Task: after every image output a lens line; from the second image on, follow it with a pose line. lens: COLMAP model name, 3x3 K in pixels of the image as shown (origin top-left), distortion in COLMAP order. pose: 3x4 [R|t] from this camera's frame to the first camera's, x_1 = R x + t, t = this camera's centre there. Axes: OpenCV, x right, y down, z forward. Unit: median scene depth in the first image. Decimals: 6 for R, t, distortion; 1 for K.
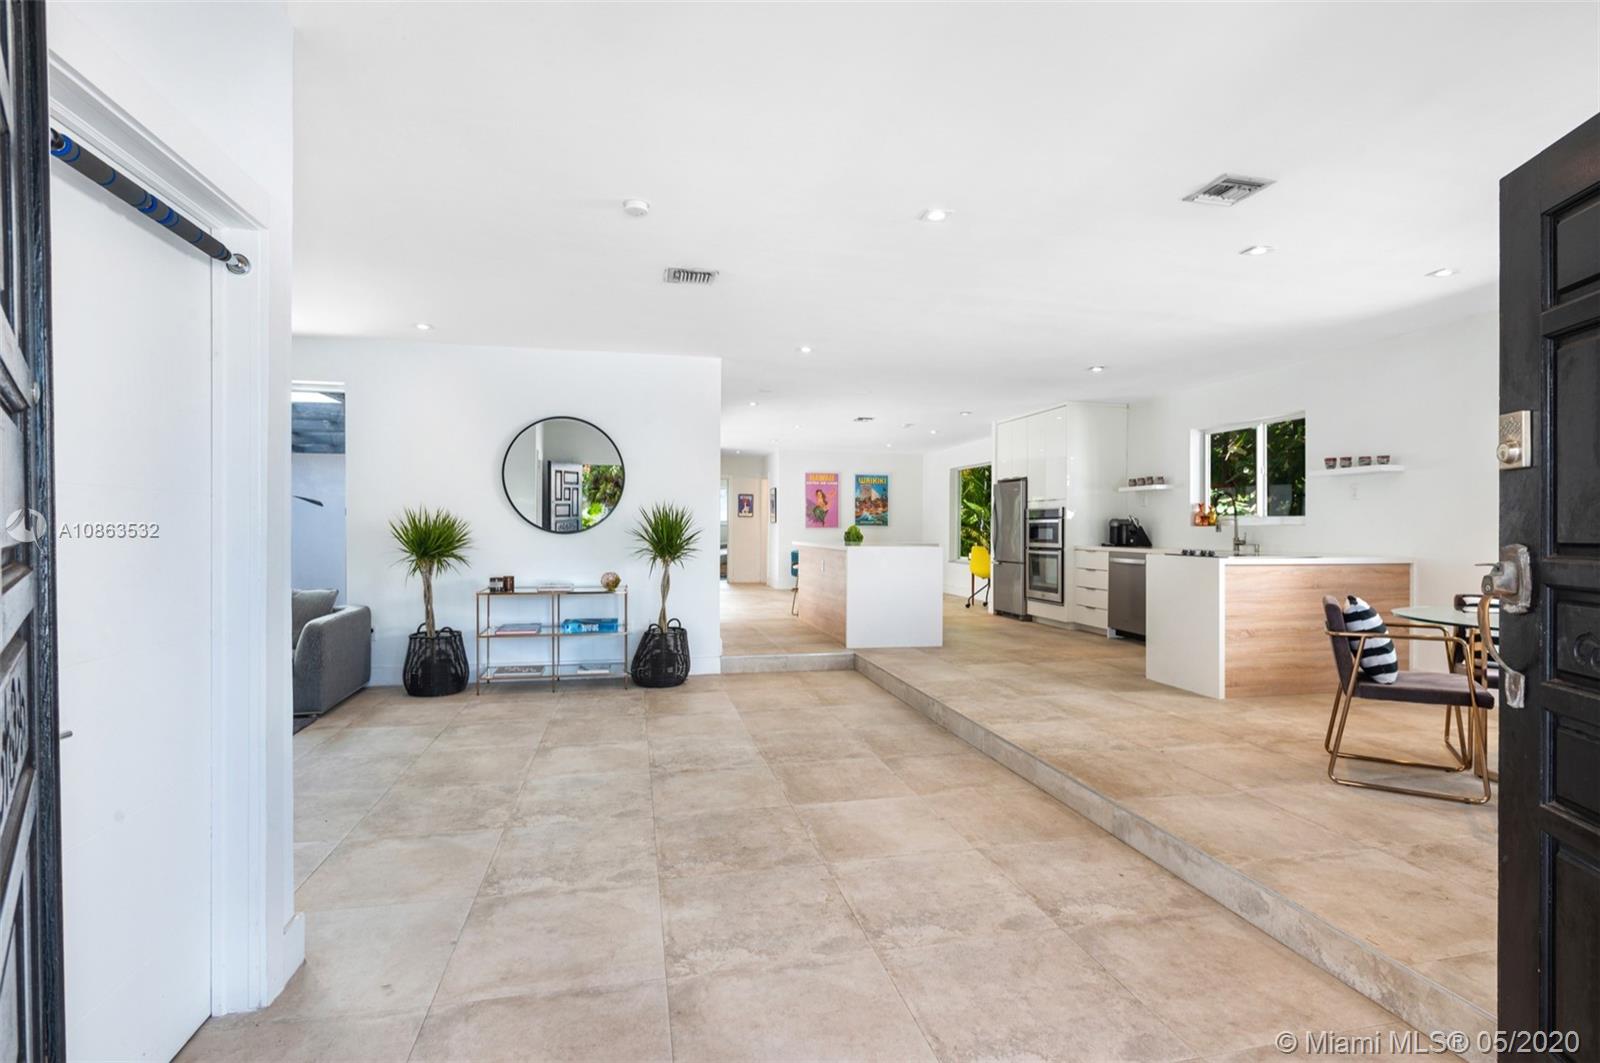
lens RADIAL K [[766.7, 0, 797.4], [0, 766.7, 538.1], [0, 0, 1]] dist [-0.012151, 0.000861]
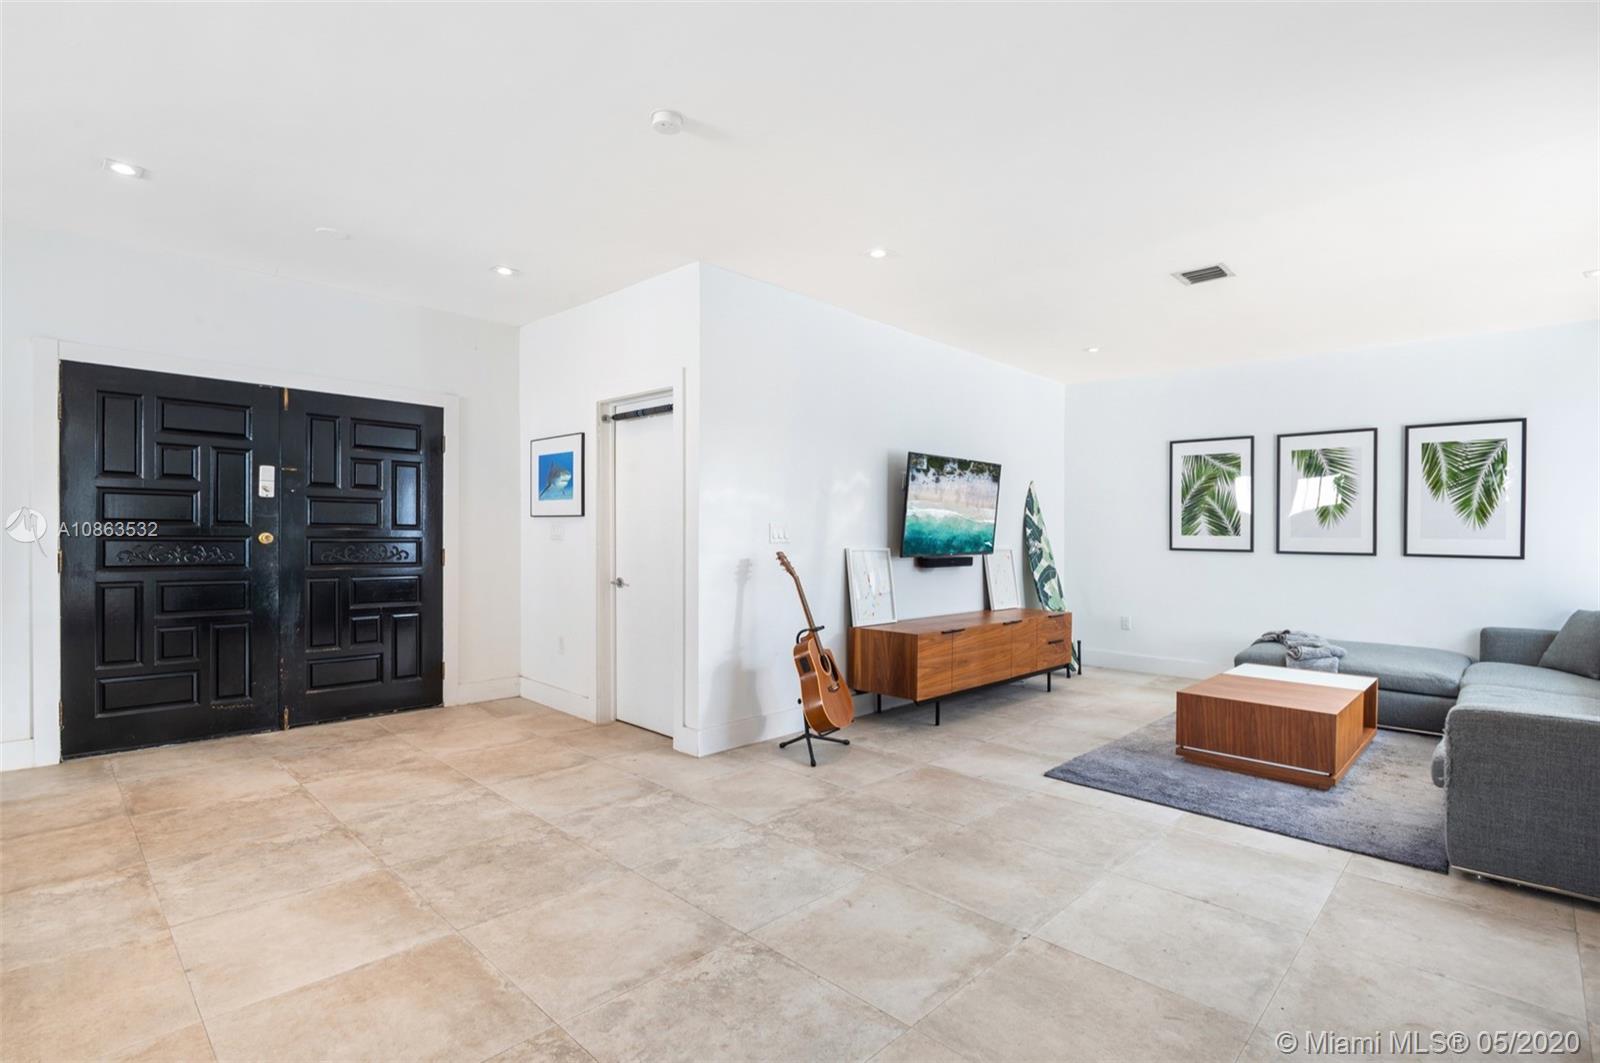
lens RADIAL K [[766.7, 0, 808.0], [0, 766.7, 536.1], [0, 0, 1]] dist [-0.012151, 0.000861]
pose [[-0.829695, -0.015470, -0.558002, 0.067215], [-0.027326, 0.999543, 0.012920, -0.006342], [0.557548, 0.025968, -0.829739, 1.000954]]
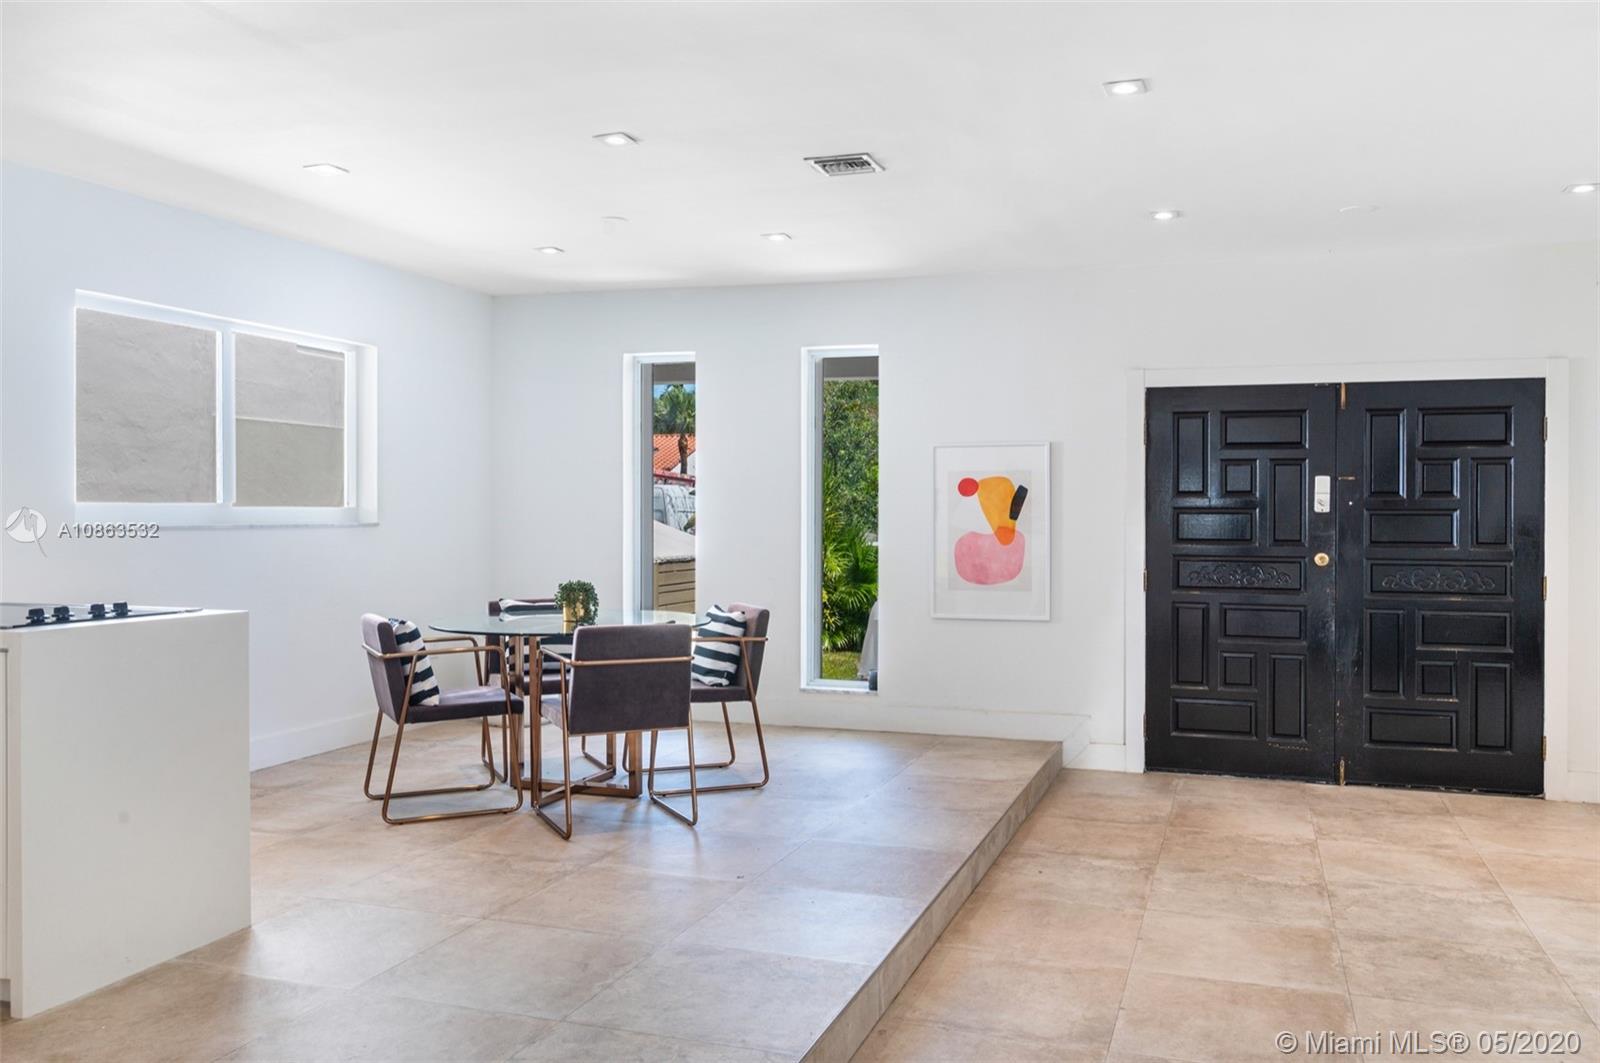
lens RADIAL K [[1291.5, 0, 786.8], [0, 1291.5, 517.7], [0, 0, 1]] dist [-0.044700, 0.045176]
pose [[-0.850219, -0.013750, 0.526250, -0.095706], [-0.001289, 0.999710, 0.024038, -0.041538], [-0.526428, 0.019759, -0.849990, 1.252170]]
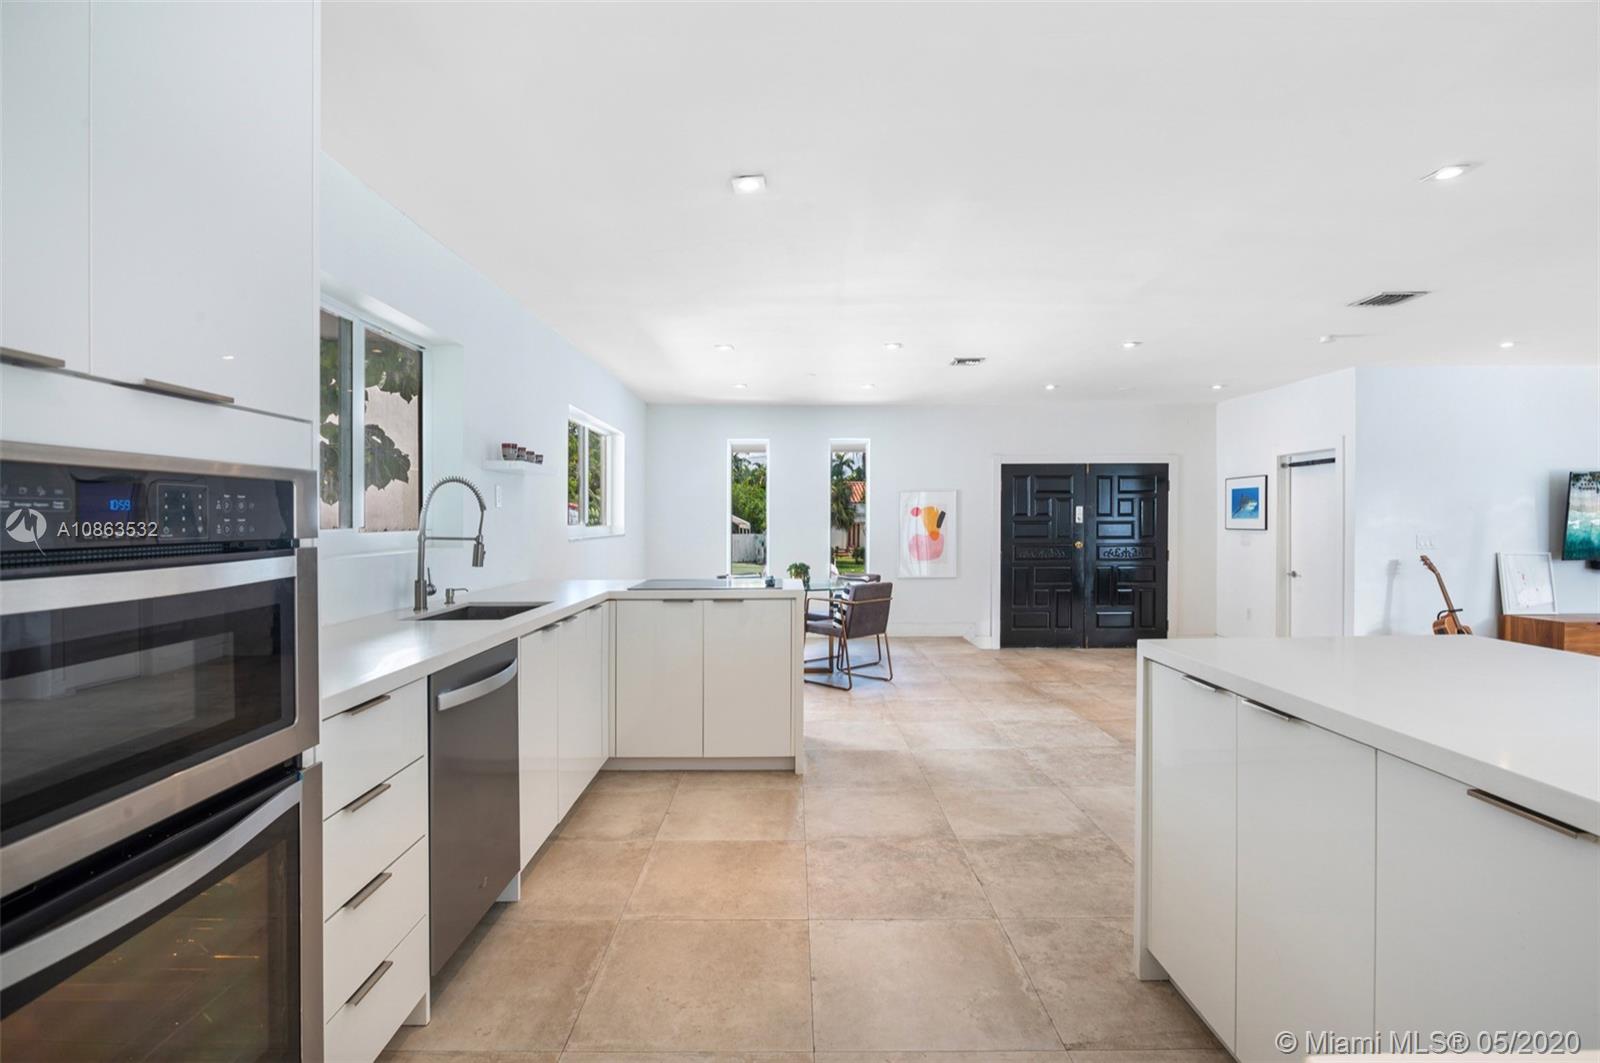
lens RADIAL K [[766.7, 0, 790.4], [0, 766.7, 547.5], [0, 0, 1]] dist [-0.012151, 0.000861]
pose [[-0.977385, -0.007241, 0.211342, 0.316606], [0.003462, 0.998732, 0.050232, -0.048156], [-0.211437, 0.049828, -0.976121, 1.595531]]
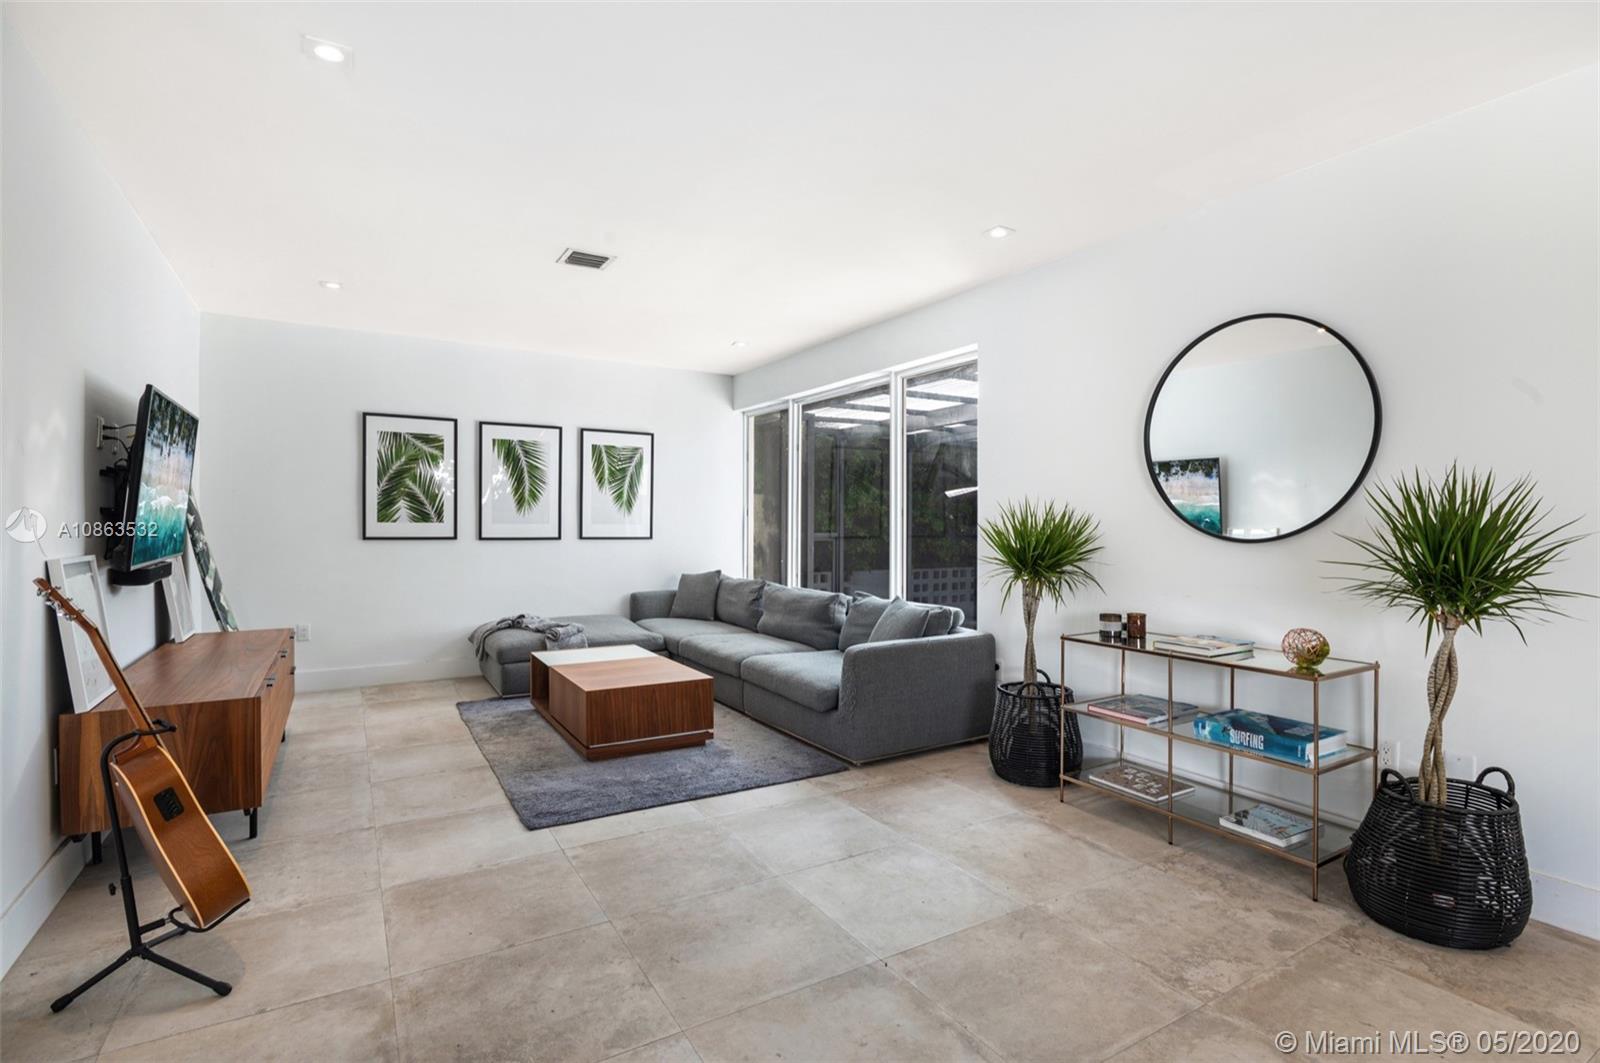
lens RADIAL K [[766.7, 0, 814.9], [0, 766.7, 515.1], [0, 0, 1]] dist [-0.012151, 0.000861]
pose [[0.327567, -0.012032, -0.944752, 0.095614], [-0.019517, 0.999619, -0.019498, -0.009158], [0.944627, 0.024826, 0.327207, 0.582969]]
